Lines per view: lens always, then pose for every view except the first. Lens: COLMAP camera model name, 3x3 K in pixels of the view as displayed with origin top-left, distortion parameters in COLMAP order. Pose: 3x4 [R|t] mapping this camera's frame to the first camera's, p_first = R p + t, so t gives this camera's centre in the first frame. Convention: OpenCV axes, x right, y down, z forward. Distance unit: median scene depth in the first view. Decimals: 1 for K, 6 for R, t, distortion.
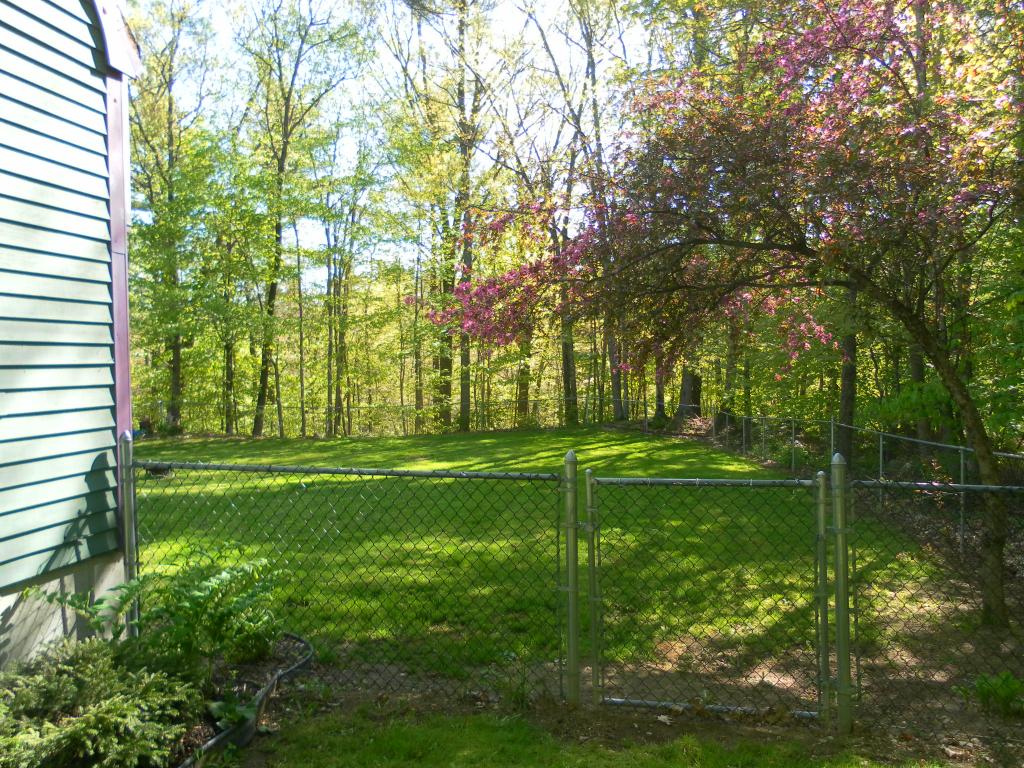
lens RADIAL K [[828.0, 0, 516.2], [0, 828.0, 381.9], [0, 0, 1]] dist [-0.005303, 0.012126]
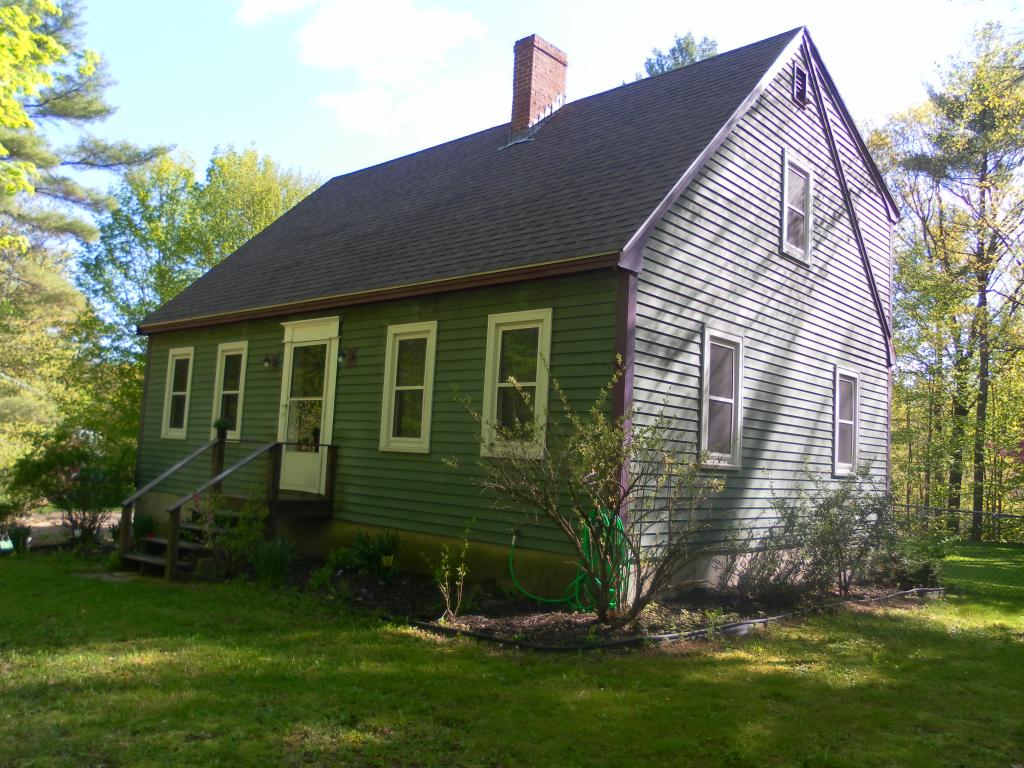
lens RADIAL K [[828.0, 0, 516.2], [0, 828.0, 381.9], [0, 0, 1]] dist [-0.005303, 0.012126]
pose [[0.852710, 0.017222, -0.522100, -0.013264], [-0.081700, 0.991554, -0.100727, 0.010108], [0.515955, 0.128547, 0.846915, -0.282227]]
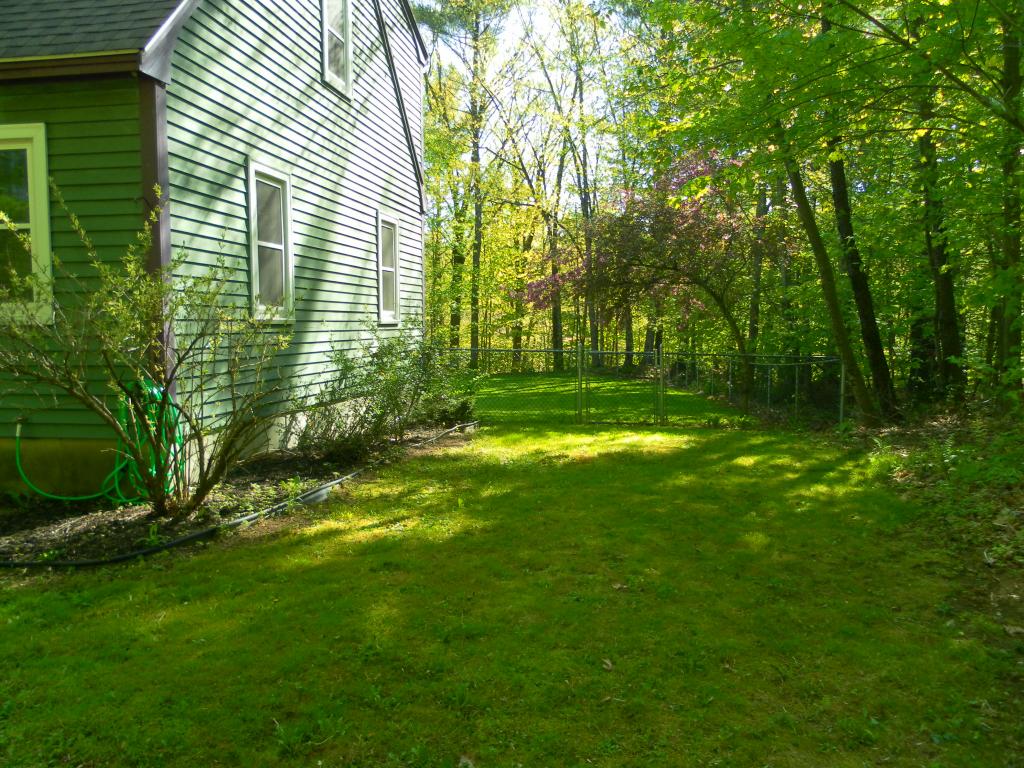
lens RADIAL K [[828.0, 0, 516.2], [0, 828.0, 381.9], [0, 0, 1]] dist [-0.005303, 0.012126]
pose [[0.999544, 0.013612, 0.026952, -0.031736], [-0.014878, 0.998767, 0.047362, 0.010183], [-0.026274, -0.047741, 0.998514, -0.261638]]
